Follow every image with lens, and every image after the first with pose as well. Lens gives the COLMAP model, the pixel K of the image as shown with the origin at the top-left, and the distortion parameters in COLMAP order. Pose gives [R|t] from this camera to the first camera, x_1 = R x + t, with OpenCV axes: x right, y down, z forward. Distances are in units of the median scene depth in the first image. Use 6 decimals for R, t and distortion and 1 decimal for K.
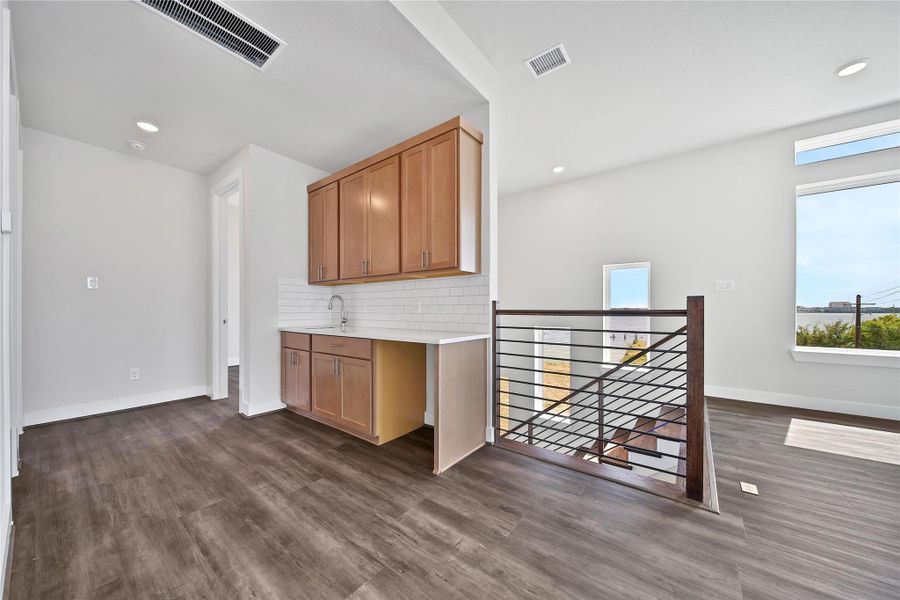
lens RADIAL K [[317.7, 0, 450.3], [0, 317.7, 307.5], [0, 0, 1]] dist [-0.000835, -0.000189]
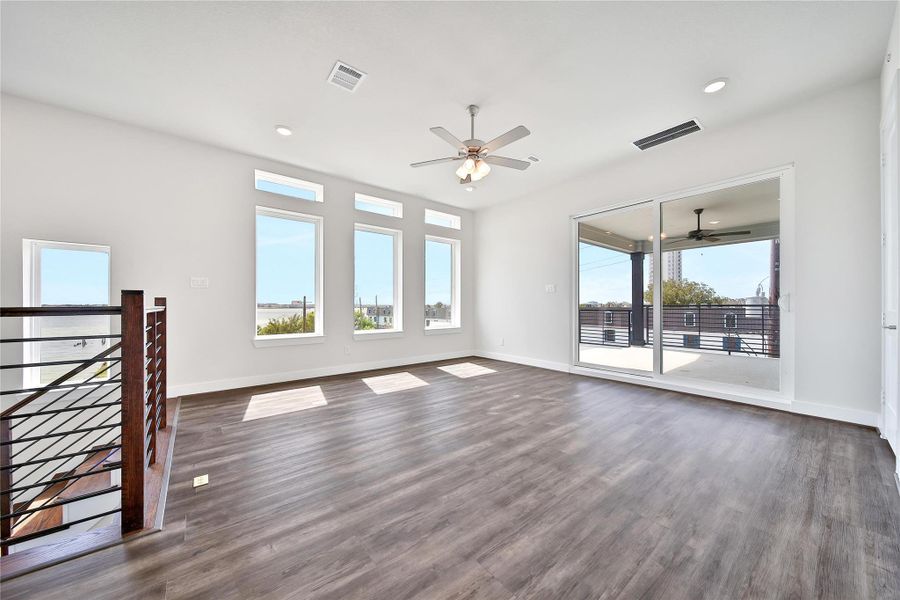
lens RADIAL K [[317.7, 0, 450.3], [0, 317.7, 307.5], [0, 0, 1]] dist [-0.000835, -0.000189]
pose [[0.226417, -0.008875, 0.973990, 0.085506], [-0.001322, 0.999955, 0.009419, 0.000680], [-0.974030, -0.003420, 0.226395, -0.007408]]
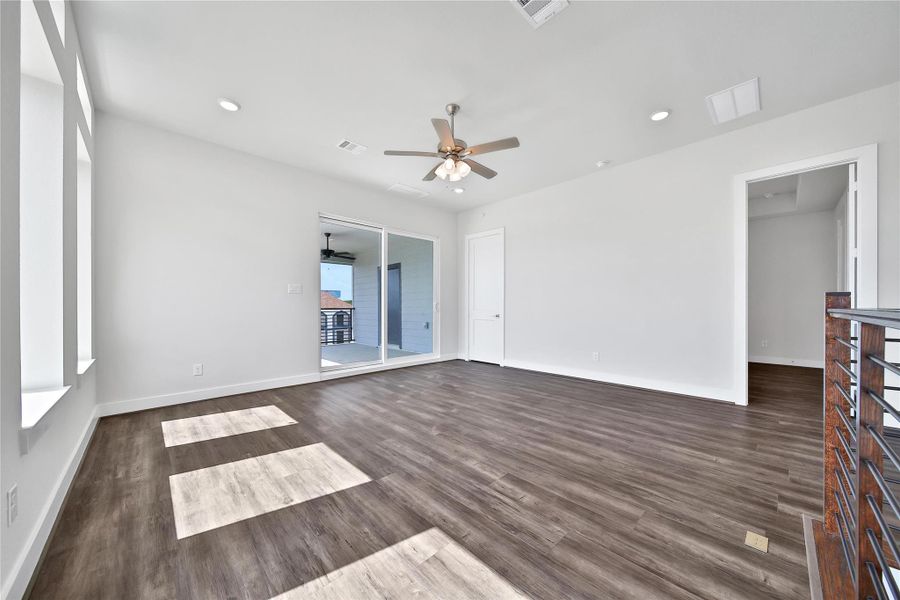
lens RADIAL K [[317.7, 0, 450.3], [0, 317.7, 307.5], [0, 0, 1]] dist [-0.000835, -0.000189]
pose [[-0.989641, 0.003450, 0.143522, 0.996957], [0.002830, 0.999986, -0.004525, 0.007630], [-0.143536, -0.004072, -0.989637, 1.190254]]
